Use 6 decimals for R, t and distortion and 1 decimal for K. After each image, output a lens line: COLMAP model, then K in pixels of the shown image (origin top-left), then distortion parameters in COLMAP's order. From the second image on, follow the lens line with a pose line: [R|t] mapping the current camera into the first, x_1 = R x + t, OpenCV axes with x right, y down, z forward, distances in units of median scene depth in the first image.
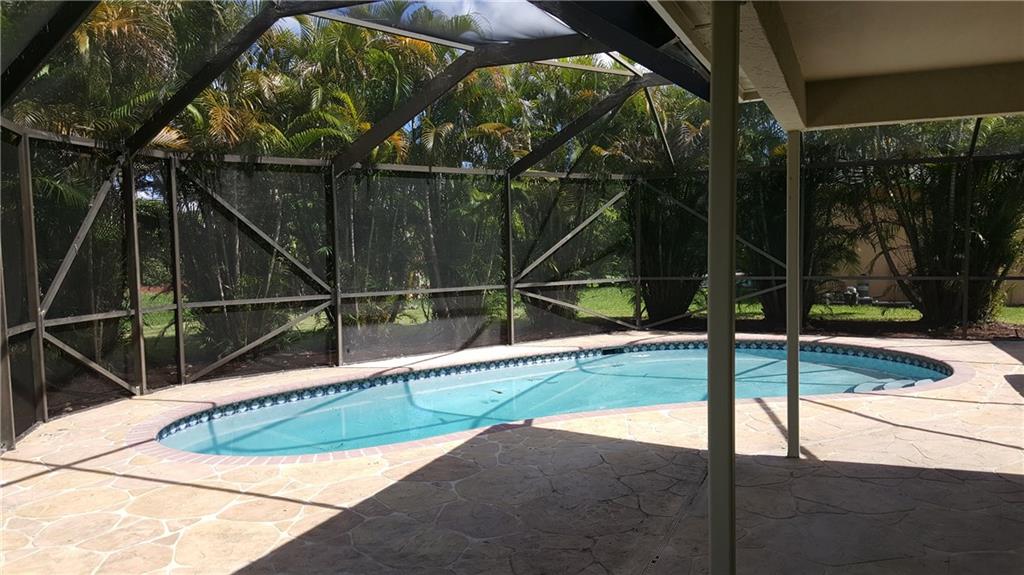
lens RADIAL K [[761.4, 0, 512.2], [0, 761.4, 295.2], [0, 0, 1]] dist [0.073451, -0.099481]
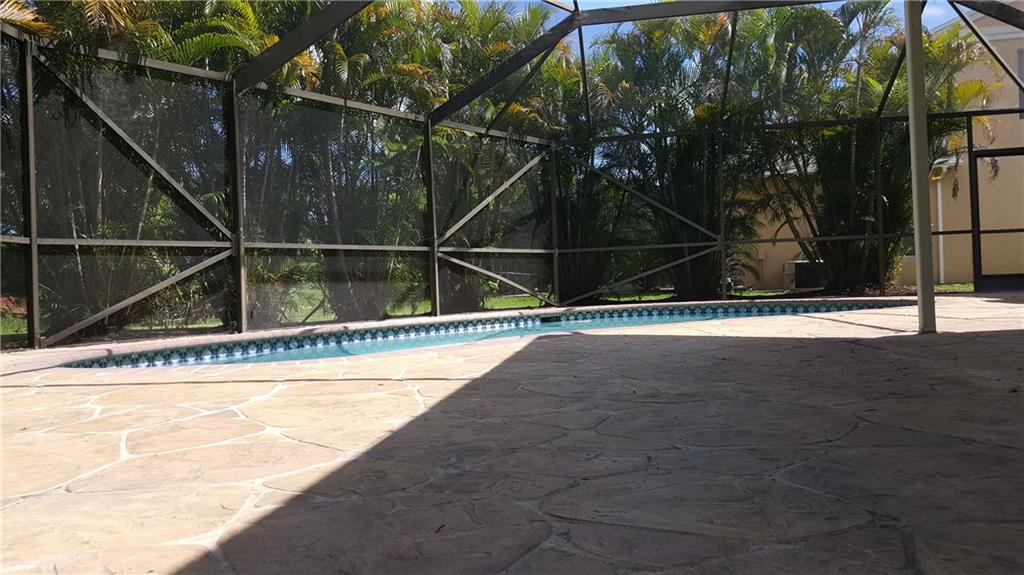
lens RADIAL K [[761.4, 0, 512.0], [0, 761.4, 282.4], [0, 0, 1]] dist [0.073451, -0.099481]
pose [[0.968223, -0.016130, 0.249566, -0.167475], [0.036041, 0.996501, -0.075418, 0.119896], [-0.247477, 0.082016, 0.965416, 0.173962]]
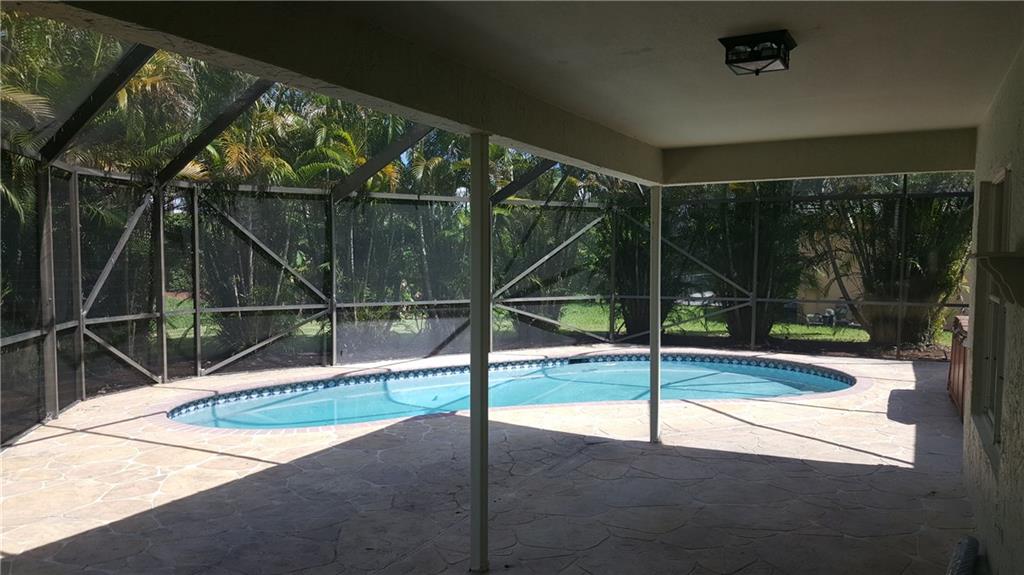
lens RADIAL K [[761.4, 0, 512.5], [0, 761.4, 295.3], [0, 0, 1]] dist [0.073451, -0.099481]
pose [[0.998226, 0.024717, -0.054157, 0.115005], [-0.025621, 0.999543, -0.016059, -0.002821], [0.053735, 0.017418, 0.998403, -0.160301]]
